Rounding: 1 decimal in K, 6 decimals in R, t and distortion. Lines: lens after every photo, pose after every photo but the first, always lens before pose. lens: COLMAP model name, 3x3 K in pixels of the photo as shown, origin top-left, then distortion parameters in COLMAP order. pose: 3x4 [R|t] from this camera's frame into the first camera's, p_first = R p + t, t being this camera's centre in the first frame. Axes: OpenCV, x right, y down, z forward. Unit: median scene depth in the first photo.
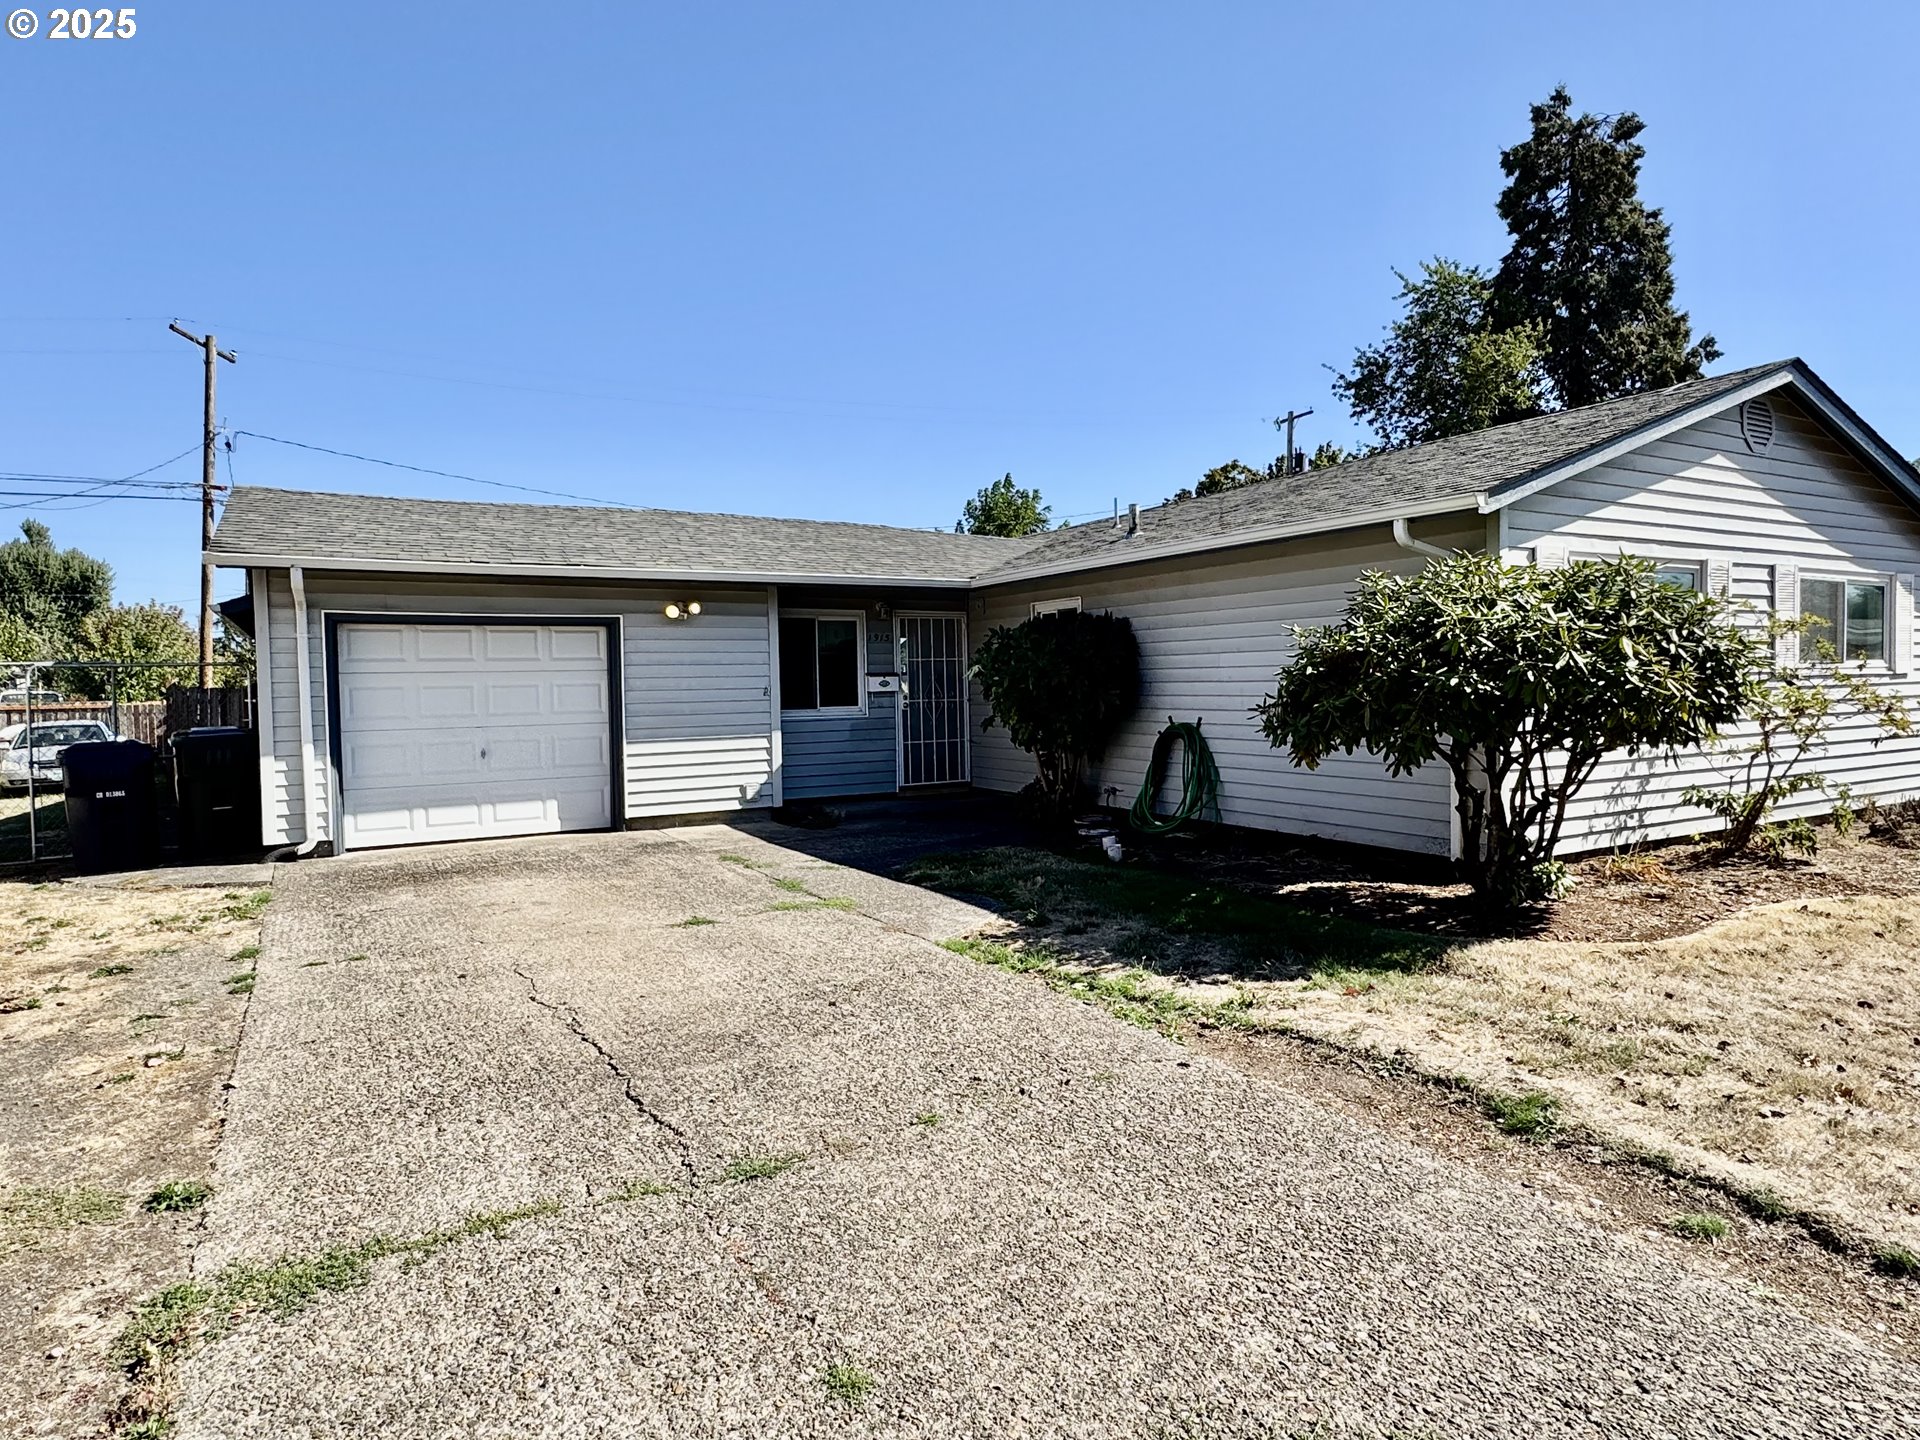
lens RADIAL K [[1114.4, 0, 951.5], [0, 1114.4, 716.9], [0, 0, 1]] dist [-0.005310, 0.002325]
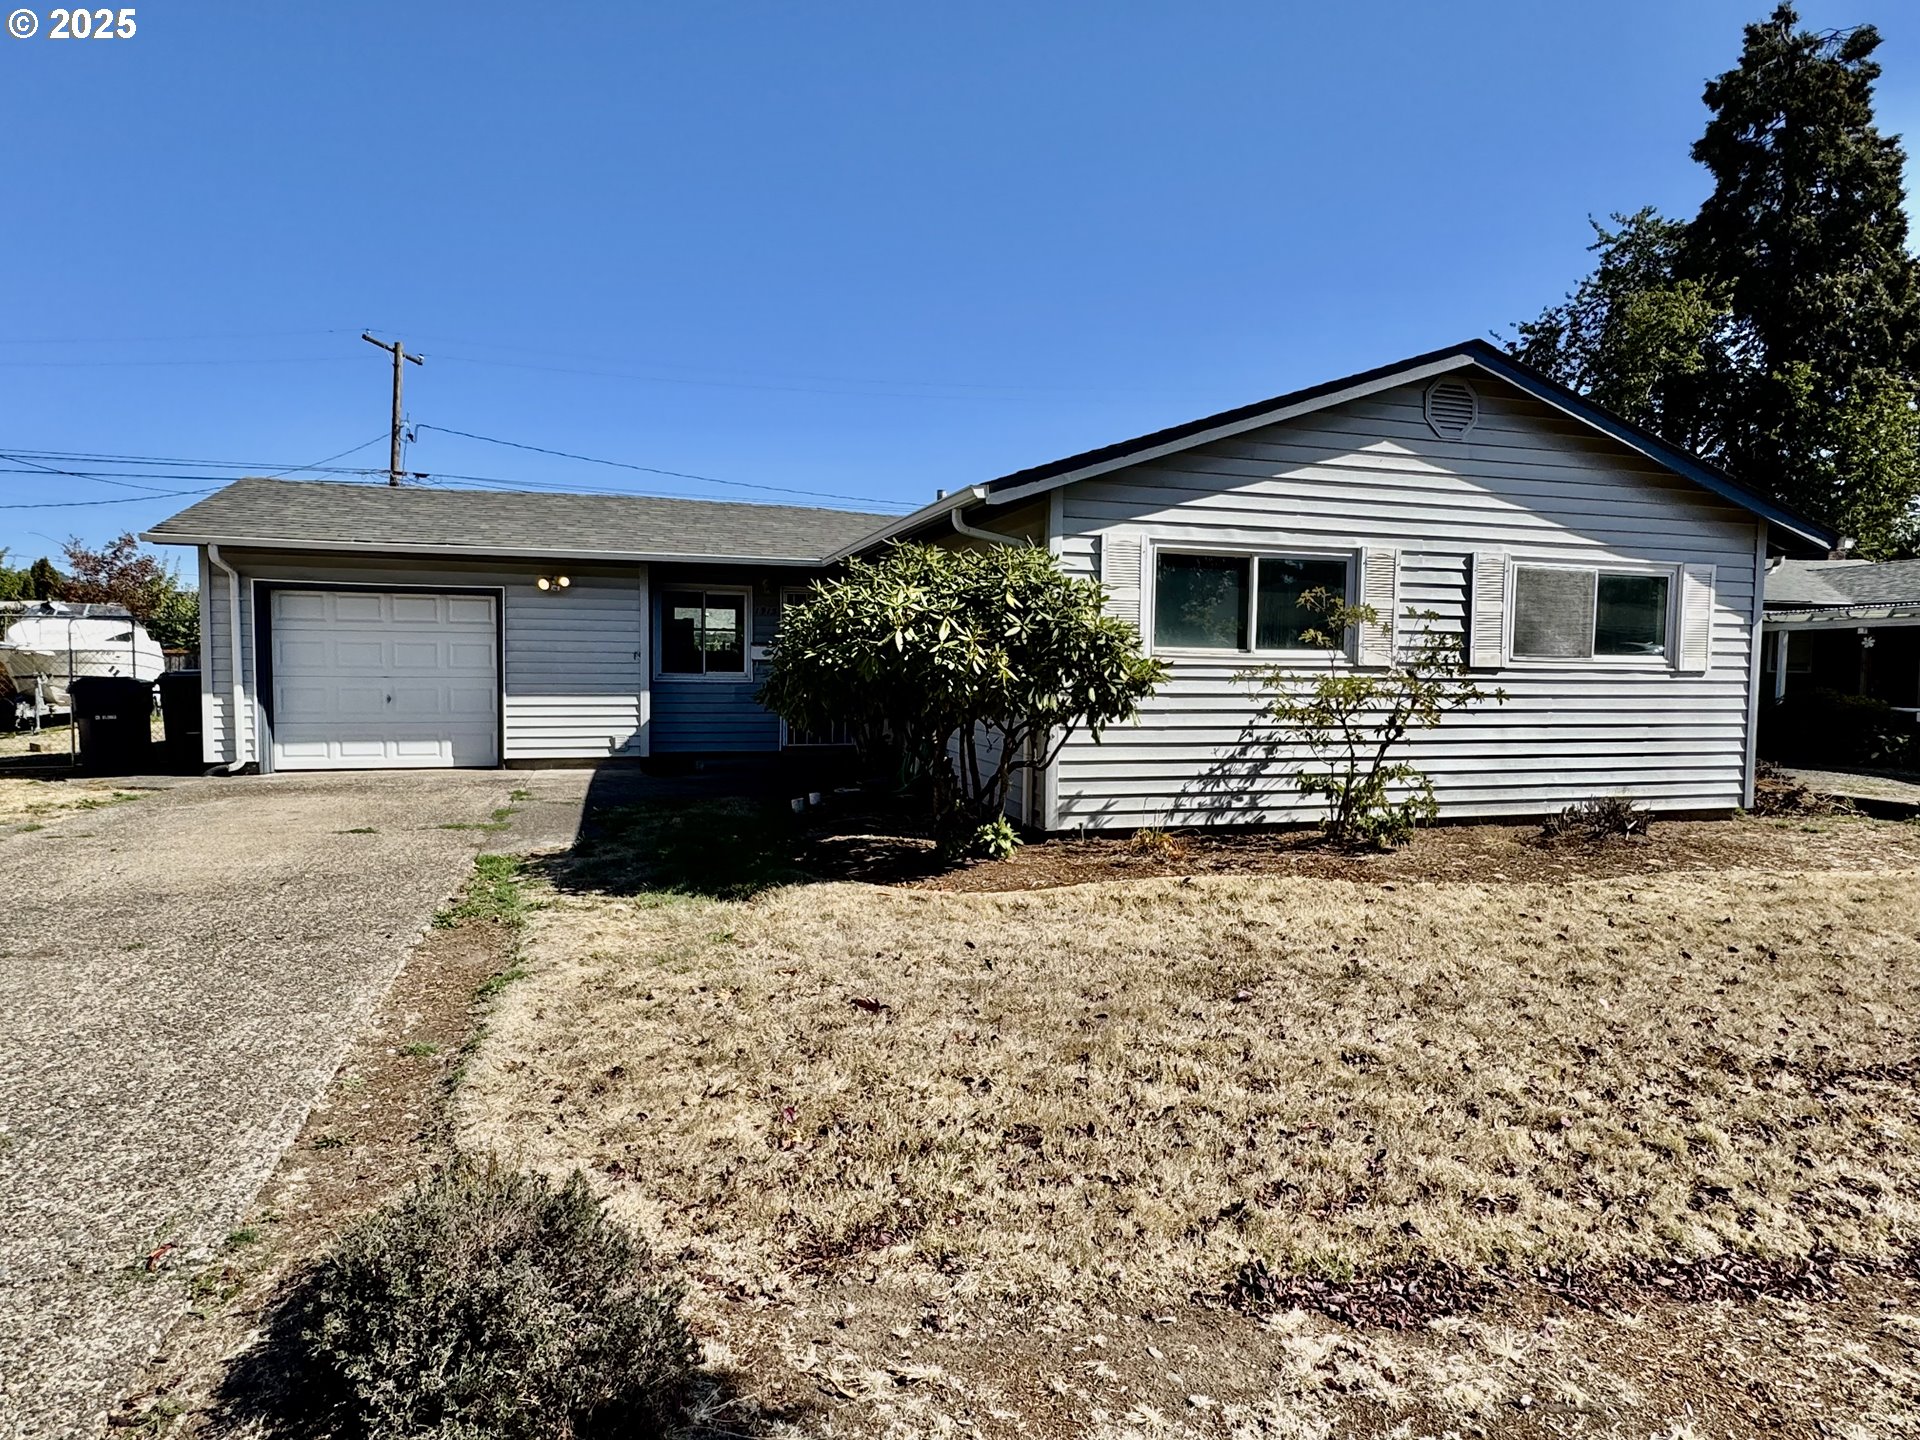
lens RADIAL K [[1114.4, 0, 971.6], [0, 1114.4, 727.4], [0, 0, 1]] dist [-0.005310, 0.002325]
pose [[0.974306, 0.043841, -0.220920, 0.452069], [-0.037153, 0.998719, 0.034341, -0.001503], [0.222143, -0.025251, 0.974687, -0.042488]]
